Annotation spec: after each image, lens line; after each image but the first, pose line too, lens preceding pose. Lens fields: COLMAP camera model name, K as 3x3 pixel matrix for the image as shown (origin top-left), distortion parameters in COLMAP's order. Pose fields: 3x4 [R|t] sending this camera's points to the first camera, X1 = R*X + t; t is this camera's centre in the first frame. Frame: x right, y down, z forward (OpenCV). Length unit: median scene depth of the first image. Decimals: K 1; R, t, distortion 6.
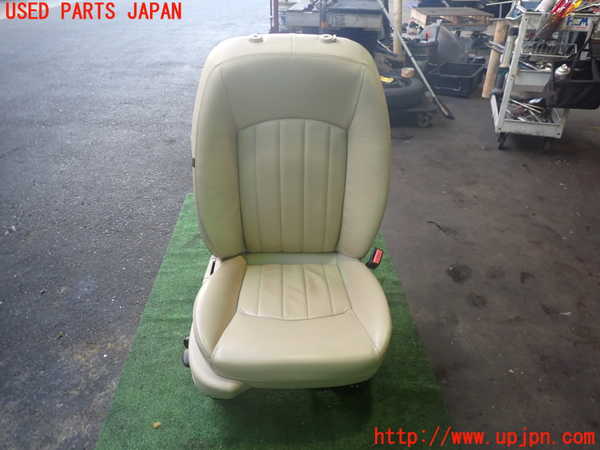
lens RADIAL K [[441.6, 0, 298.2], [0, 441.6, 227.7], [0, 0, 1]] dist [0.000454, -0.007620]
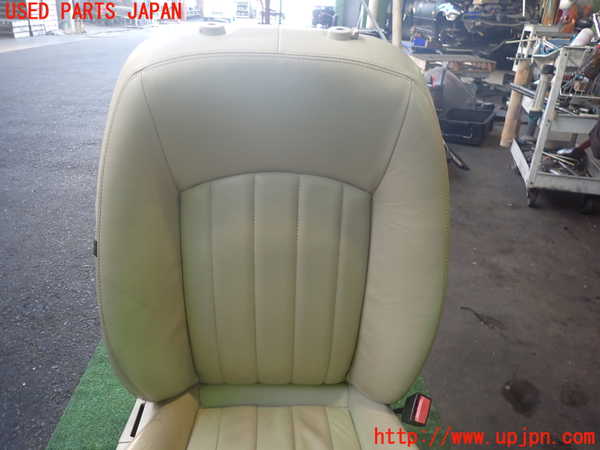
lens RADIAL K [[441.6, 0, 298.2], [0, 441.6, 227.7], [0, 0, 1]] dist [0.000454, -0.007620]
pose [[0.999612, 0.016970, 0.022095, 0.001067], [-0.014730, 0.995092, -0.097852, -0.072558], [-0.023647, 0.097489, 0.994956, 0.263501]]
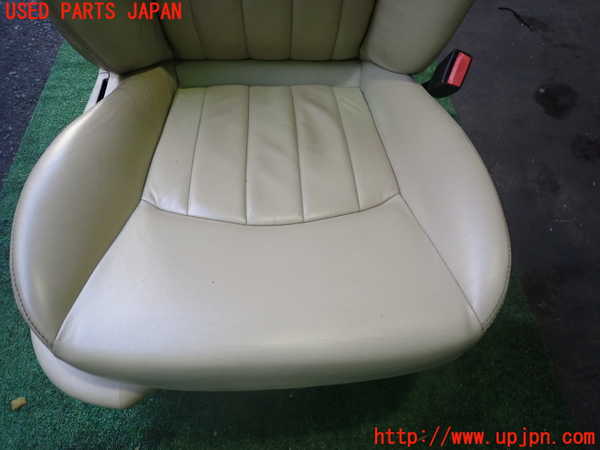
lens RADIAL K [[441.6, 0, 298.2], [0, 441.6, 227.7], [0, 0, 1]] dist [0.000454, -0.007620]
pose [[0.999748, -0.004845, 0.021930, 0.004532], [-0.004406, 0.915171, 0.403042, 0.020641], [-0.022023, -0.403036, 0.914919, 0.342897]]
